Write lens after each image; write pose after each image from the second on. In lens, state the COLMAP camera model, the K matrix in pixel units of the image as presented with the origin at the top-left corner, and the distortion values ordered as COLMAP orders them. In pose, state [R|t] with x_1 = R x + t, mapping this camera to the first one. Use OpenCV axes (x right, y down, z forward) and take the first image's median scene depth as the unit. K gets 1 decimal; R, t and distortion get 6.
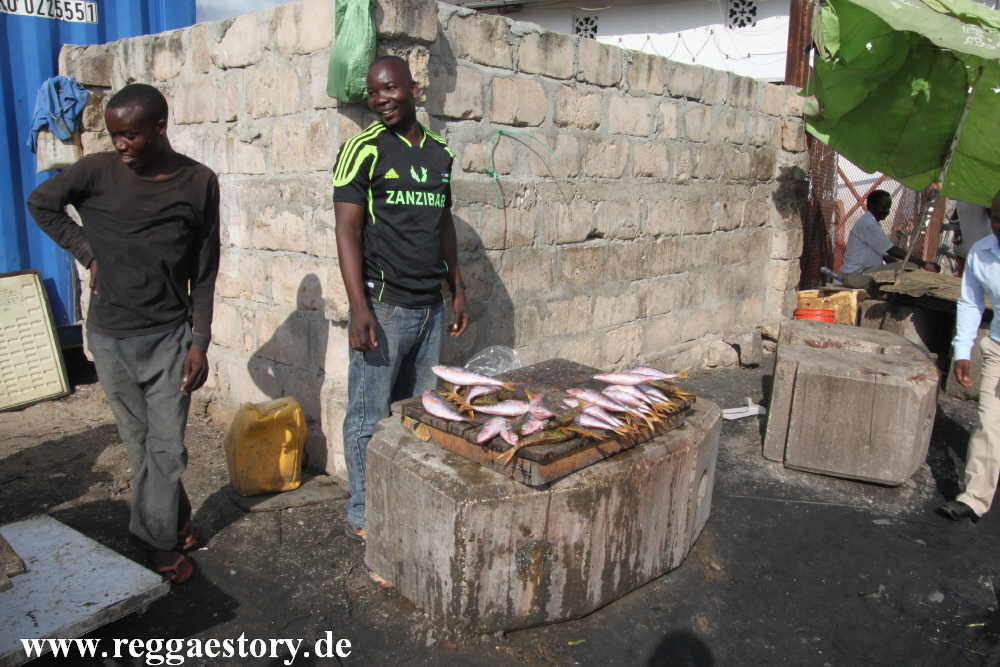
lens RADIAL K [[856.2, 0, 500.0], [0, 856.2, 333.5], [0, 0, 1]] dist [-0.130522, 0.128449]
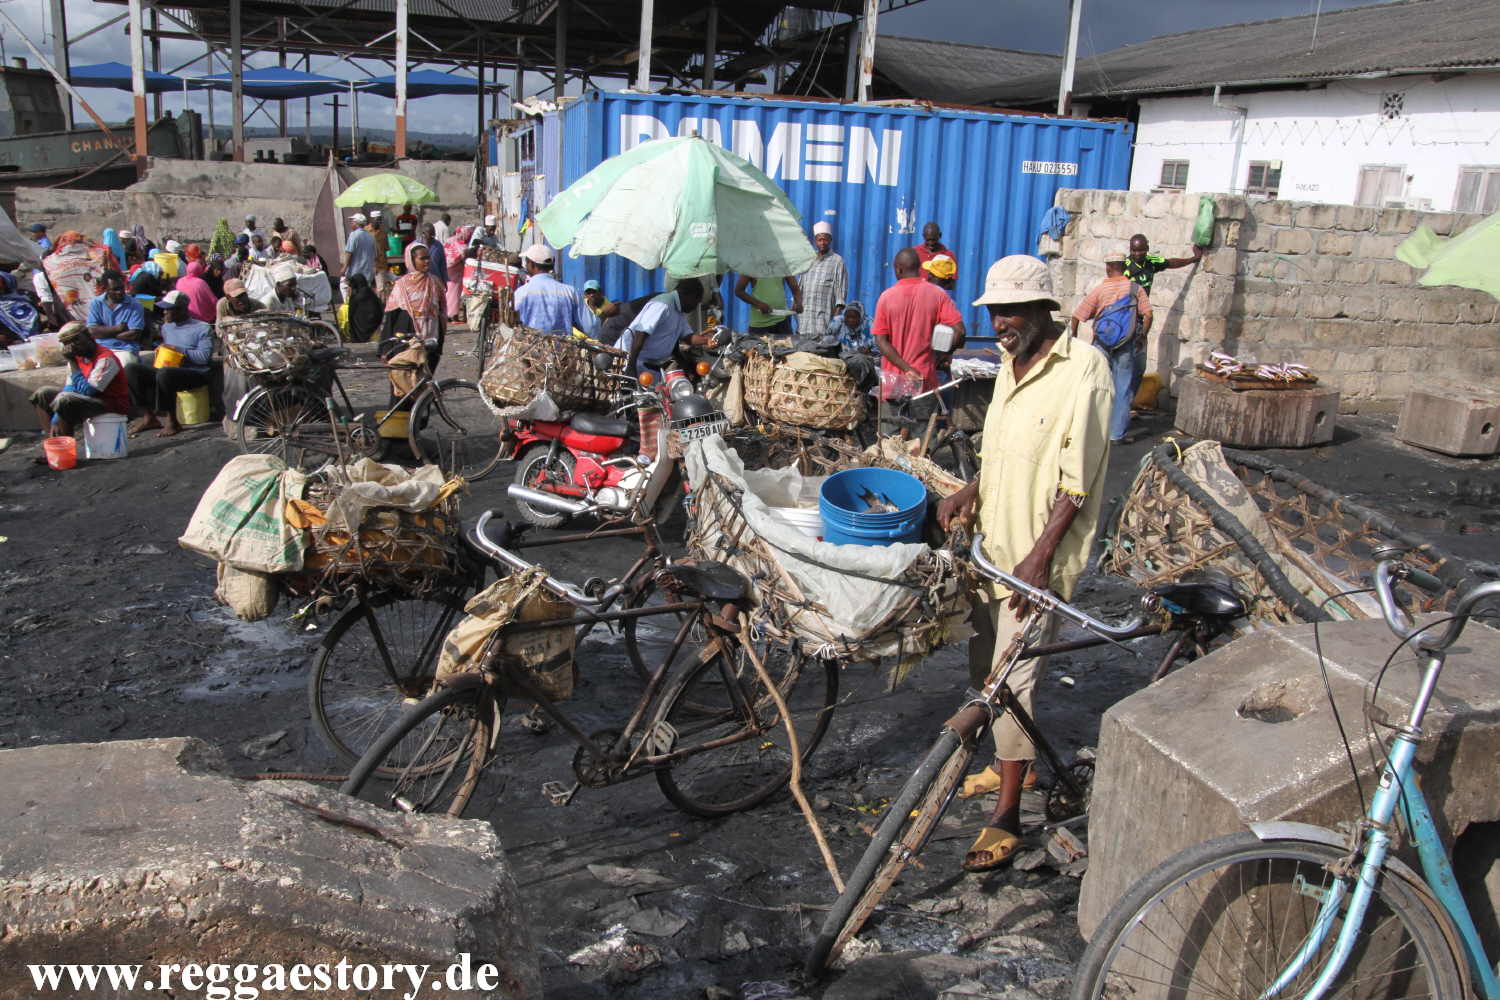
lens RADIAL K [[1284.4, 0, 750.0], [0, 1284.4, 500.0], [0, 0, 1]] dist [-0.130522, 0.128449]
pose [[0.843829, 0.157021, -0.513125, 0.517979], [-0.136108, 0.987588, 0.078384, 0.244989], [0.519064, 0.003697, 0.854727, -2.018232]]
